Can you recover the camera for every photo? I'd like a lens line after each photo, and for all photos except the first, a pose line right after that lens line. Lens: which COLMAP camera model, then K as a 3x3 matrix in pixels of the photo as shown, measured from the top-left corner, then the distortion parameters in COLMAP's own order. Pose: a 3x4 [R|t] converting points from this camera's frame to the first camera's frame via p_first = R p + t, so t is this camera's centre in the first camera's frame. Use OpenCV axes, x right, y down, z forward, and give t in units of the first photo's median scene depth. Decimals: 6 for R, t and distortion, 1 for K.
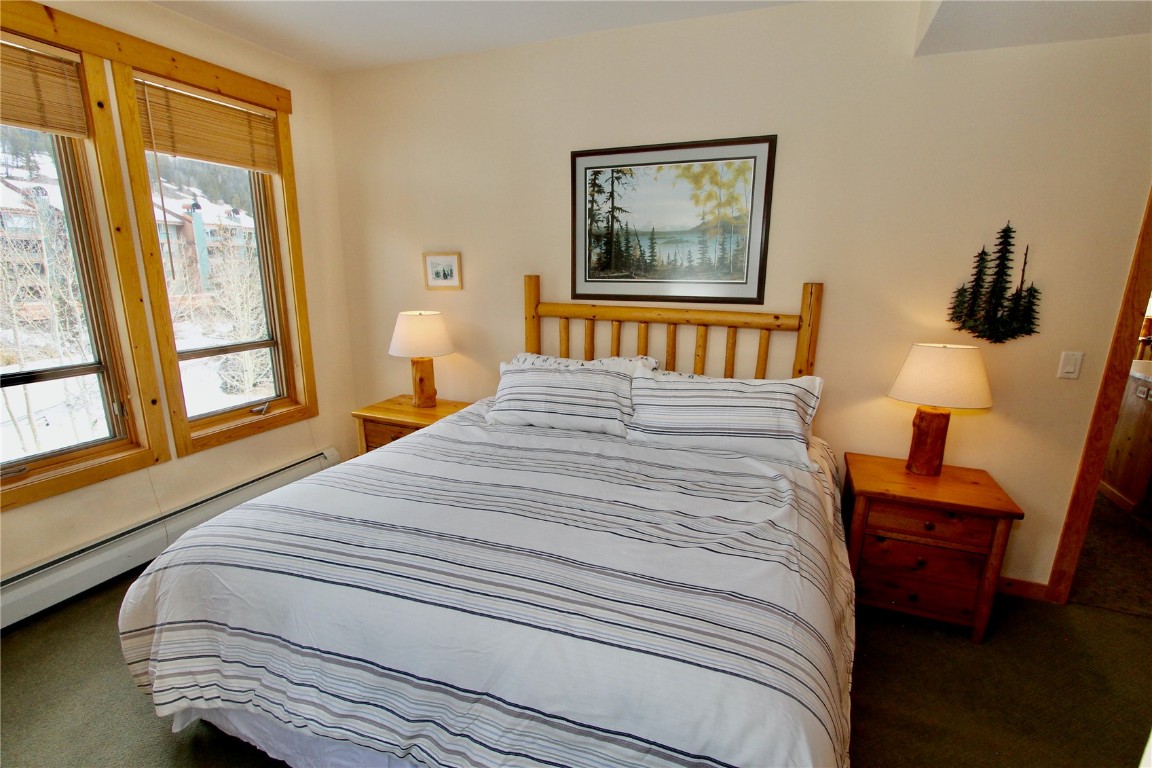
lens RADIAL K [[536.9, 0, 571.9], [0, 536.9, 397.7], [0, 0, 1]] dist [-0.016246, 0.001495]
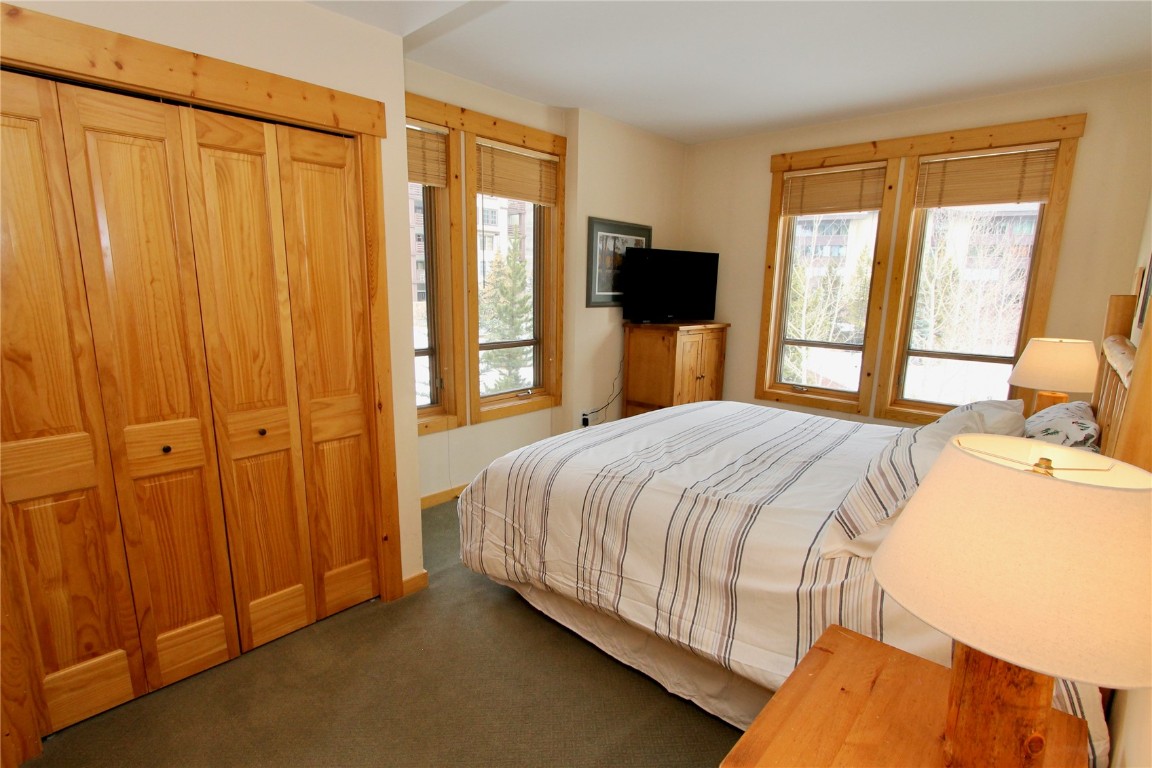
lens RADIAL K [[557.3, 0, 575.4], [0, 557.3, 398.8], [0, 0, 1]] dist [-0.015042, 0.001081]
pose [[-0.339260, 0.166082, -0.925915, 0.963462], [-0.249410, 0.933184, 0.258771, -0.127510], [0.907027, 0.318724, -0.275169, 0.686971]]
